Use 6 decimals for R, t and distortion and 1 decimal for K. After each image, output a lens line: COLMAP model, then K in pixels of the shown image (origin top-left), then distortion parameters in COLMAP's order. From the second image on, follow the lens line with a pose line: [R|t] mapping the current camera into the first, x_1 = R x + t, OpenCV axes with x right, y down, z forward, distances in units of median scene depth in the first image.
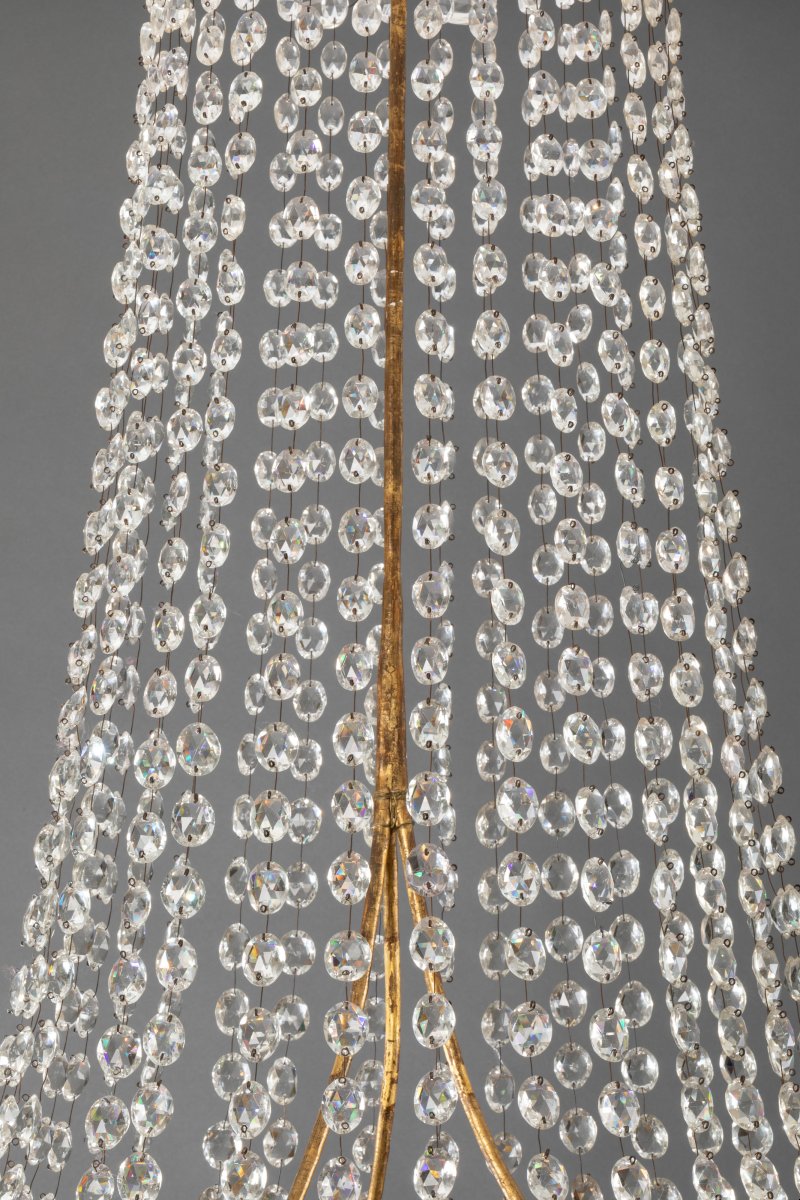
lens RADIAL K [[3748.2, 0, 404.6], [0, 3748.2, 600.1], [0, 0, 1]] dist [0.111465, 0.000000]
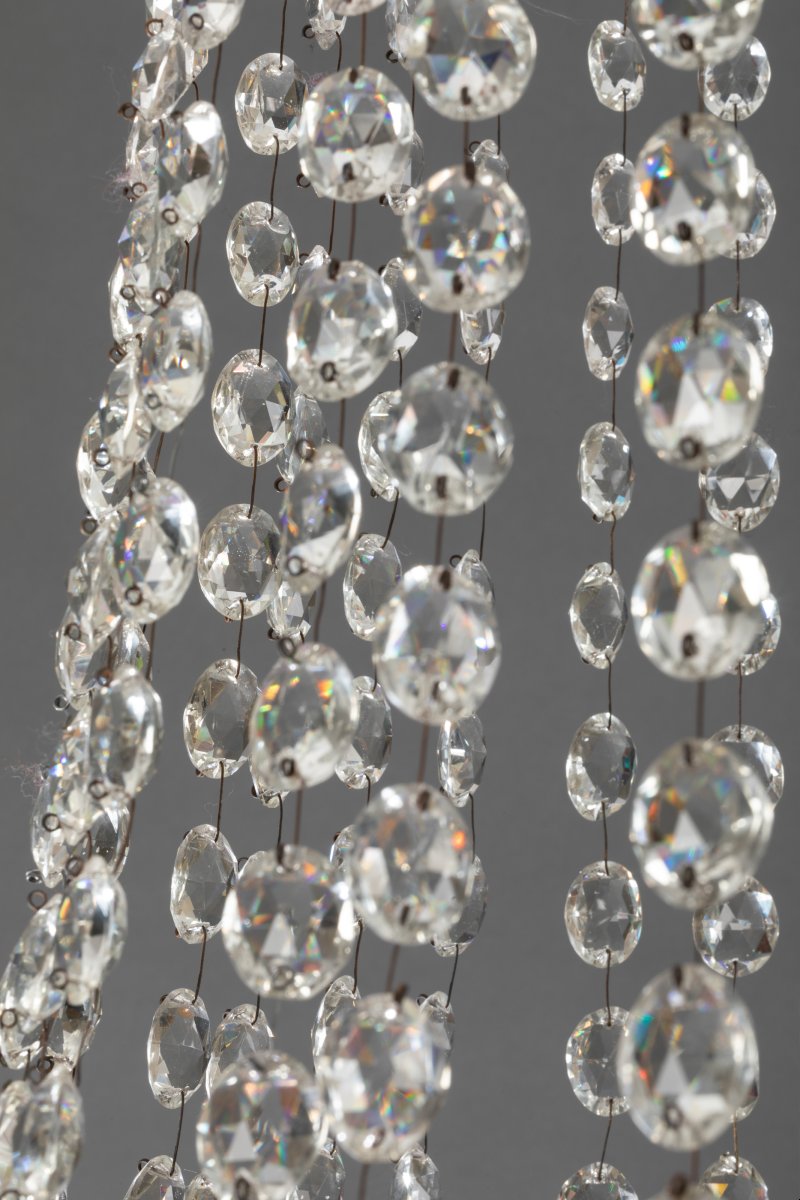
lens RADIAL K [[3748.2, 0, 401.7], [0, 3748.2, 597.8], [0, 0, 1]] dist [0.111465, 0.000000]
pose [[0.994606, -0.056612, -0.086911, -0.031788], [0.052900, 0.997611, -0.044434, 0.098898], [0.089219, 0.039597, 0.995225, 0.612728]]
